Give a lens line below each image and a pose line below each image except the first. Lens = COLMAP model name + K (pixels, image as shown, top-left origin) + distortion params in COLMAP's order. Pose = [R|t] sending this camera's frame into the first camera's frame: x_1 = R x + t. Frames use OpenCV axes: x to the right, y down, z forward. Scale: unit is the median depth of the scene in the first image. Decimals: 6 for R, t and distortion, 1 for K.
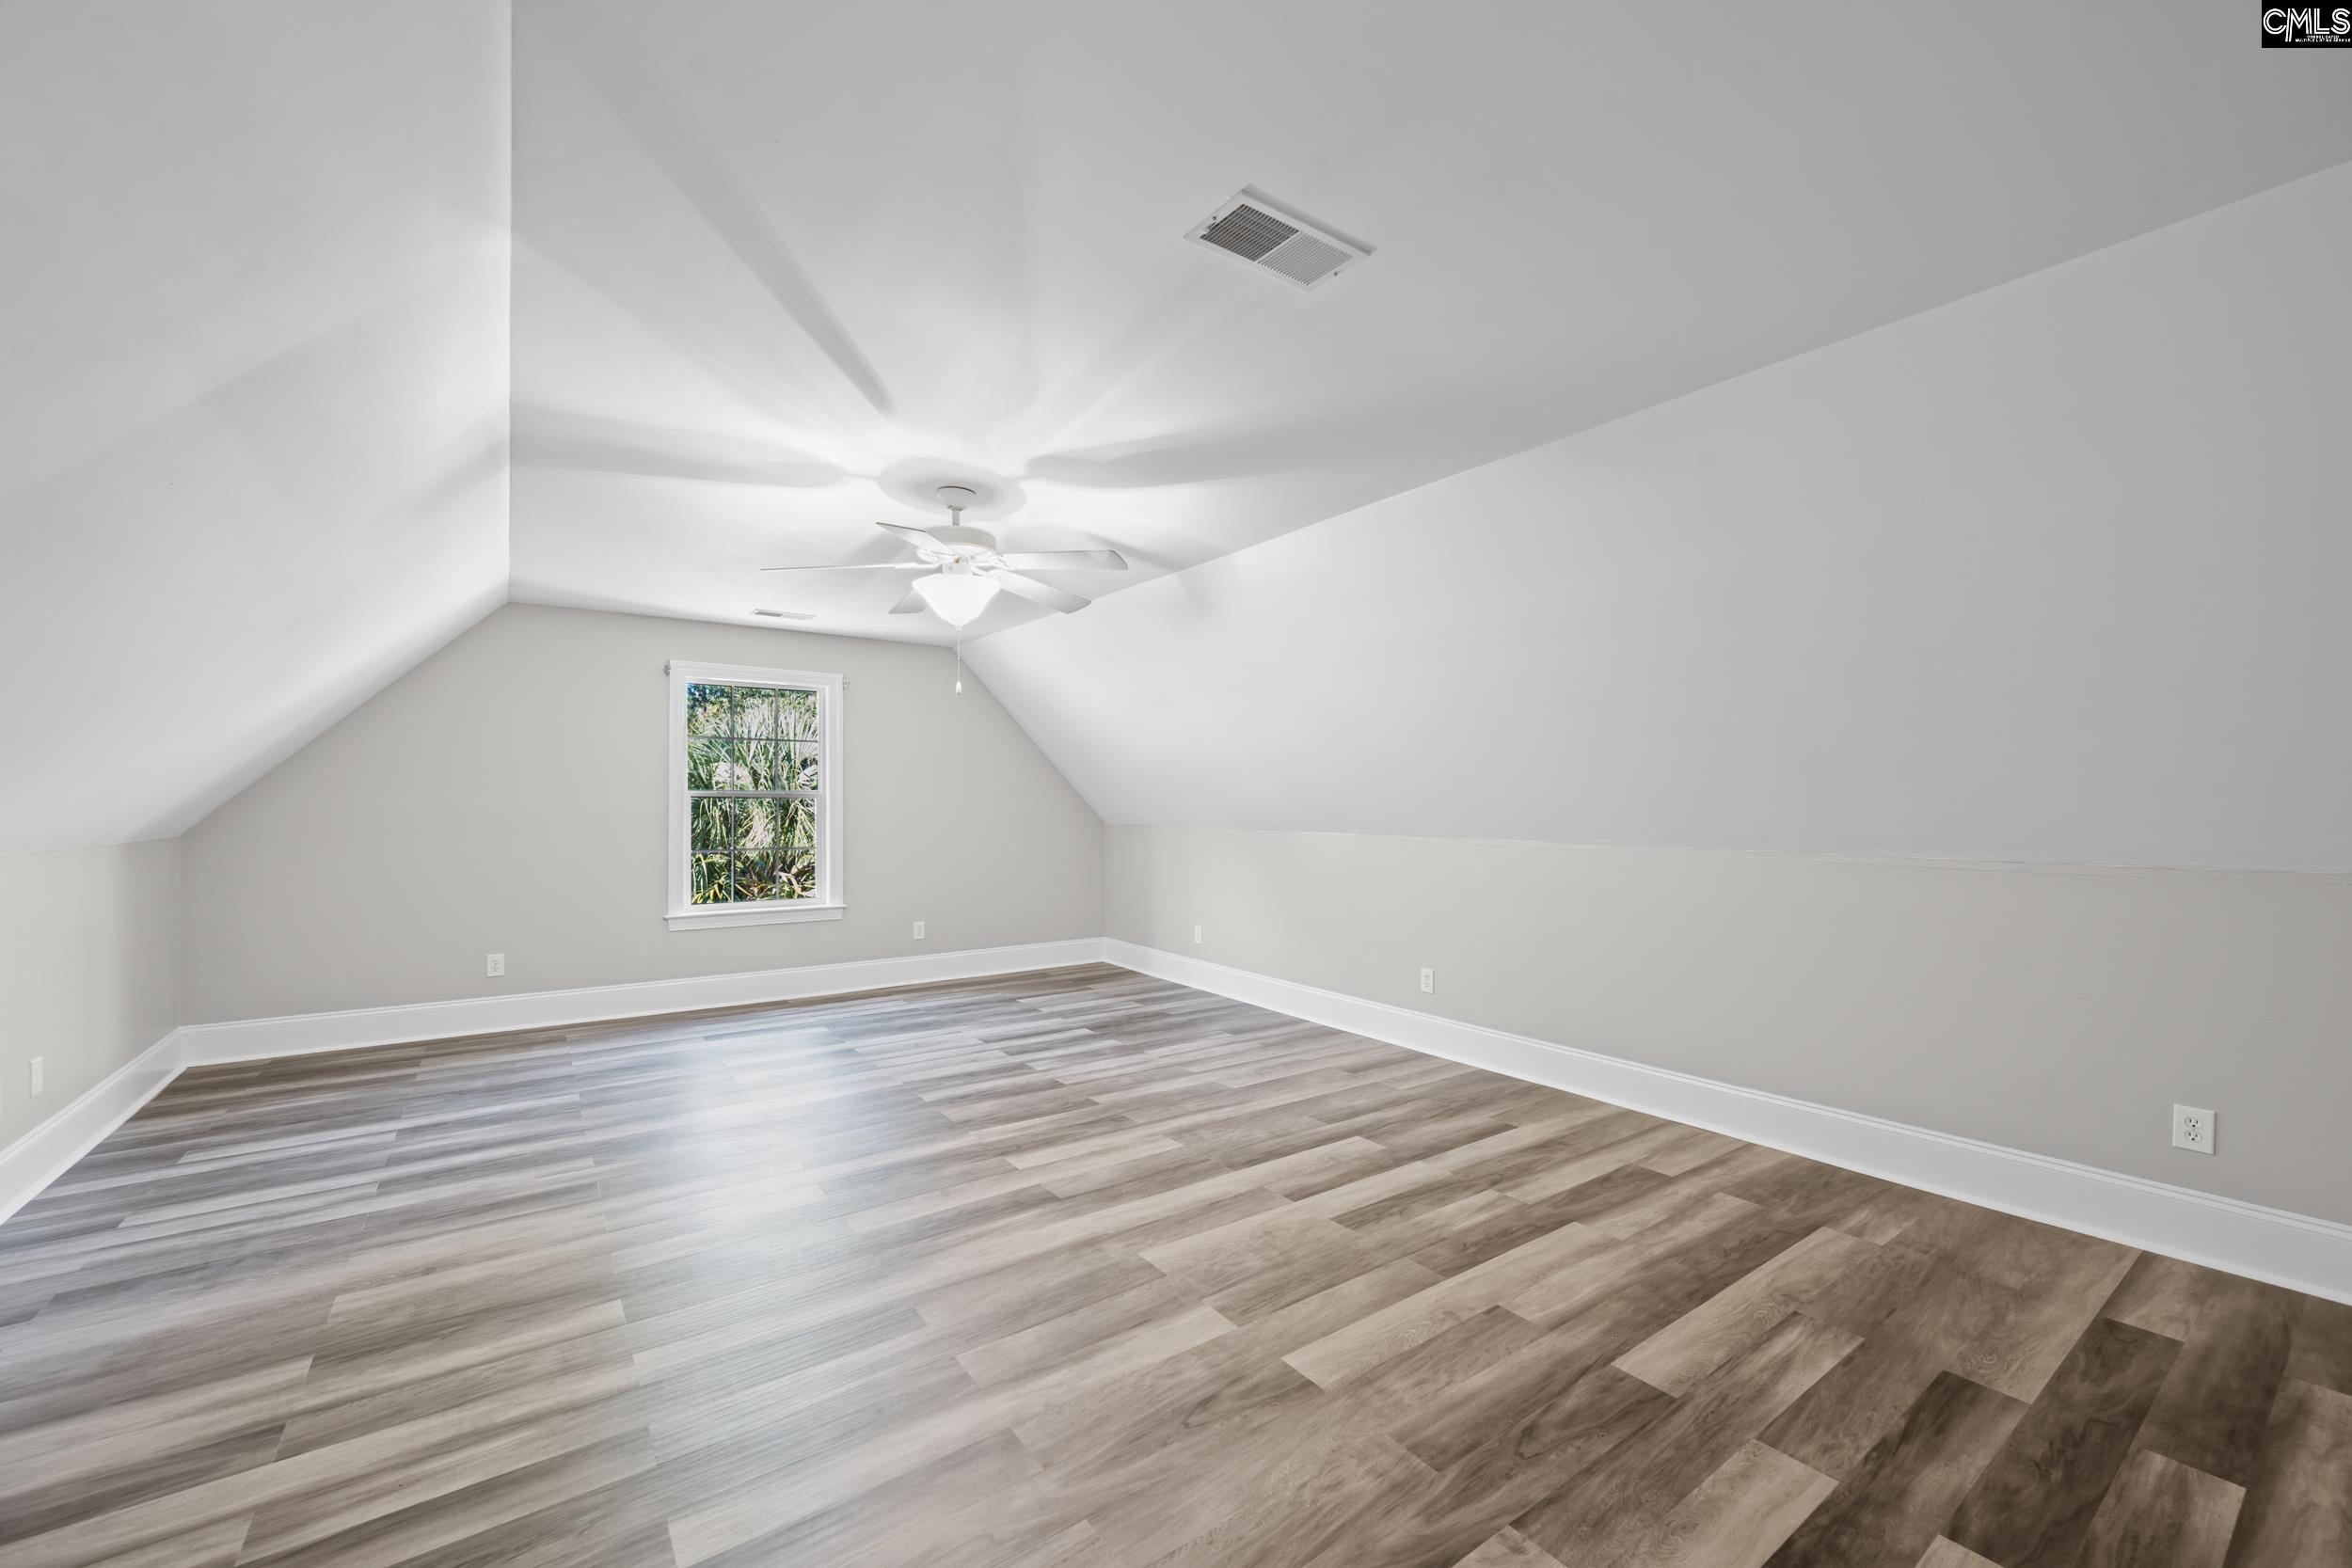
lens RADIAL K [[929.9, 0, 1170.3], [0, 929.9, 801.9], [0, 0, 1]] dist [0.000327, 0.000014]
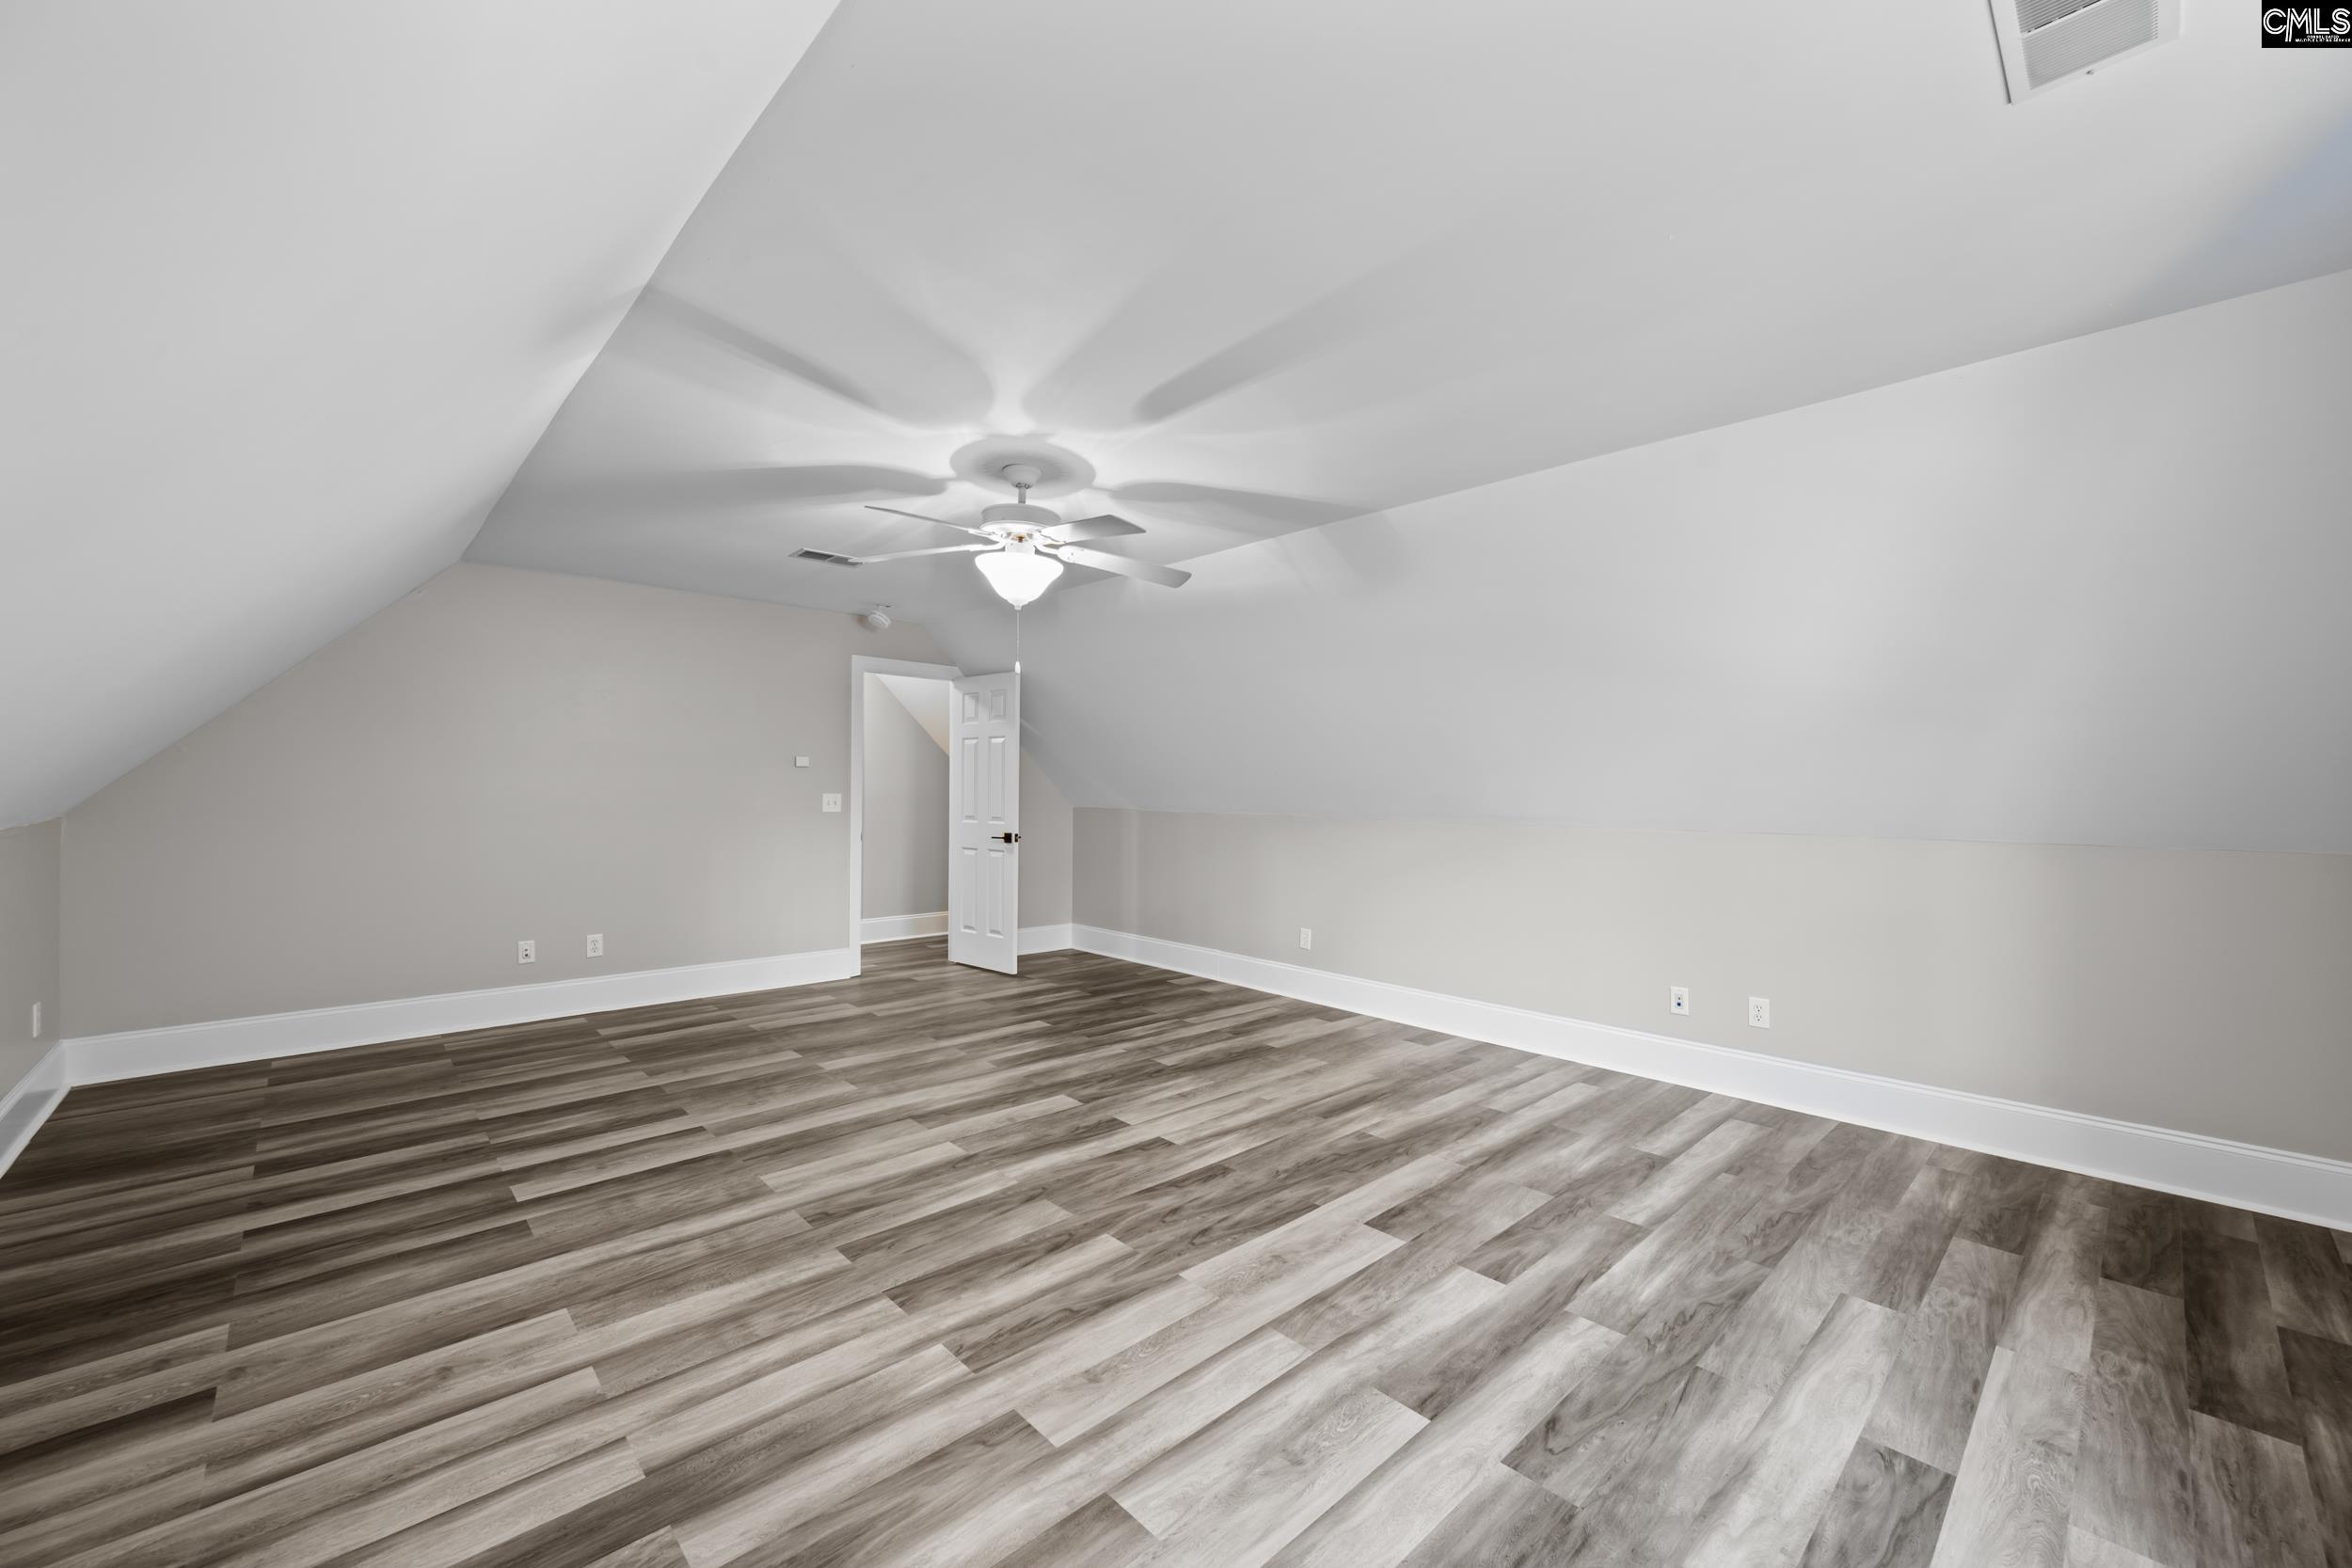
lens RADIAL K [[929.9, 0, 1170.3], [0, 929.9, 801.9], [0, 0, 1]] dist [0.000327, 0.000014]
pose [[-0.991362, -0.008173, -0.130900, -0.259828], [-0.010612, 0.999783, 0.017948, 0.000611], [0.130725, 0.019182, -0.991233, 1.989005]]
